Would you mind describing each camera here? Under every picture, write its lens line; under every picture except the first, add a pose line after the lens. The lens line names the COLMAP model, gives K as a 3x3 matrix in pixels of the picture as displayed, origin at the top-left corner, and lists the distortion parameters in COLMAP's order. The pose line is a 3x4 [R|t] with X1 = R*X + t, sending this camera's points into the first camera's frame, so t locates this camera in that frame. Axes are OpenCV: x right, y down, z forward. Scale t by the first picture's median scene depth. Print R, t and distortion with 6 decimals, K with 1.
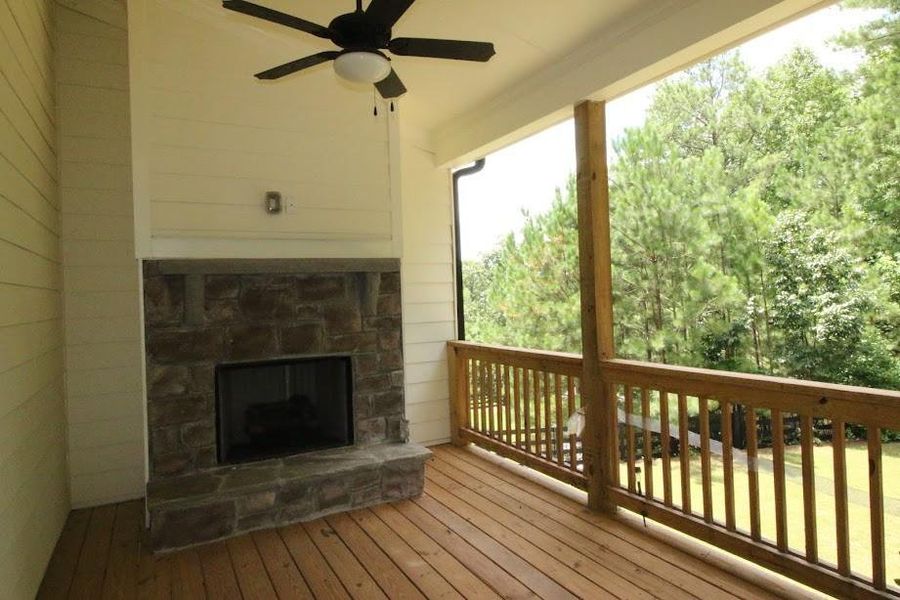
lens RADIAL K [[547.5, 0, 457.0], [0, 547.5, 290.1], [0, 0, 1]] dist [-0.001353, -0.007440]
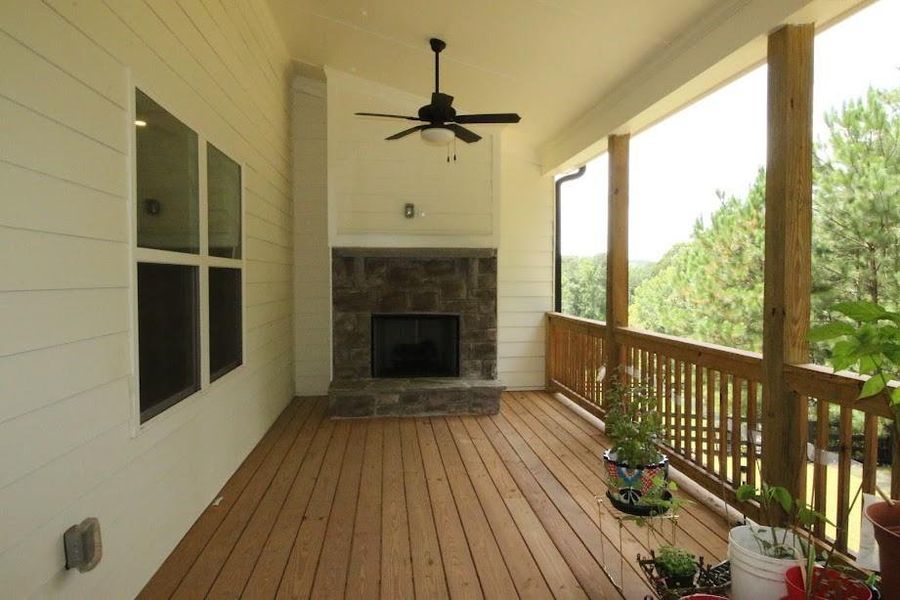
lens RADIAL K [[562.9, 0, 467.3], [0, 562.9, 288.5], [0, 0, 1]] dist [-0.001165, -0.006950]
pose [[0.931263, 0.041519, -0.361974, 0.347225], [-0.030406, 0.998877, 0.036347, -0.005234], [0.363077, -0.022842, 0.931479, -0.358767]]
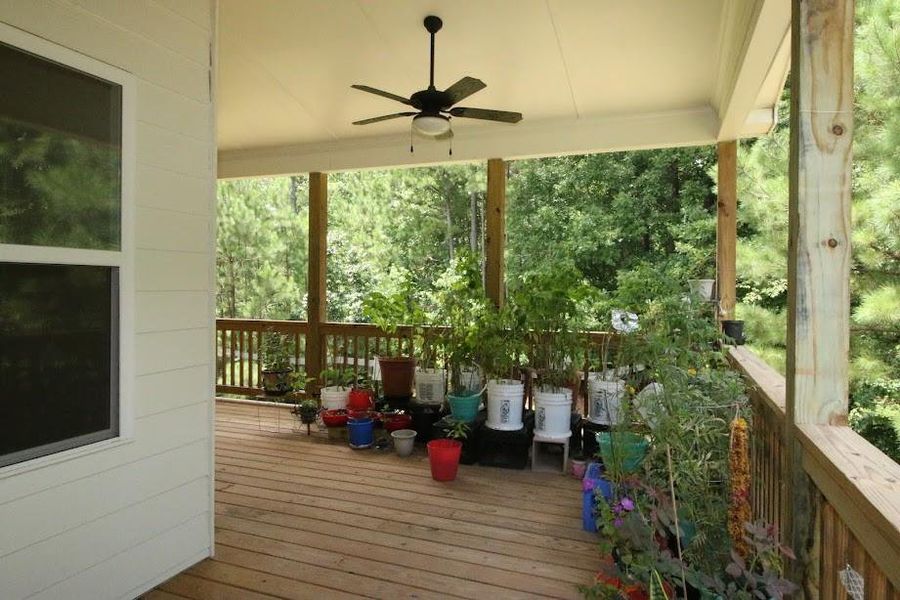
lens RADIAL K [[547.5, 0, 442.3], [0, 547.5, 299.7], [0, 0, 1]] dist [-0.001353, -0.007440]
pose [[0.772177, 0.024010, 0.634954, -0.157250], [-0.038109, 0.999237, 0.008561, 0.009947], [-0.634264, -0.030808, 0.772503, -0.881274]]
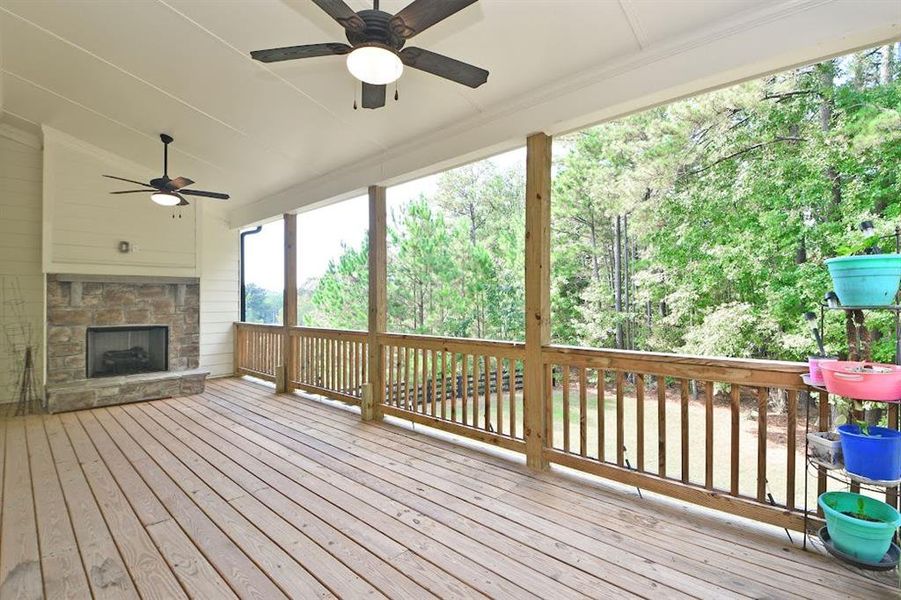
lens RADIAL K [[406.2, 0, 444.3], [0, 406.2, 298.4], [0, 0, 1]] dist [-0.013196, -0.006876]
pose [[0.954051, 0.030757, 0.298062, 0.309313], [-0.027927, 0.999515, -0.013749, 0.012402], [-0.298341, 0.004793, 0.954447, -0.663154]]
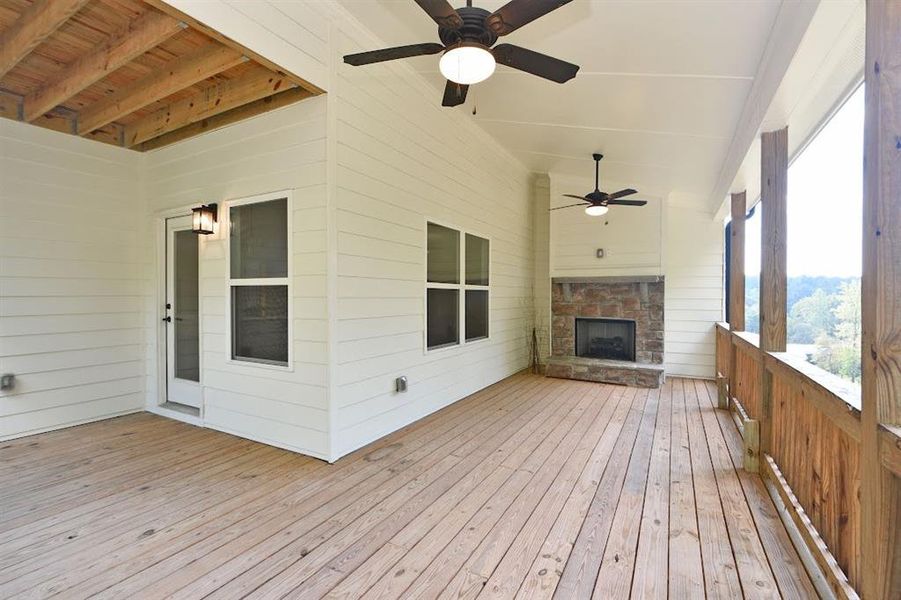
lens RADIAL K [[406.2, 0, 443.1], [0, 406.2, 297.2], [0, 0, 1]] dist [-0.013196, -0.006876]
pose [[0.528953, 0.038564, -0.847775, 0.732060], [-0.018142, 0.999253, 0.034135, -0.012912], [0.848457, -0.002675, 0.529257, -0.472830]]
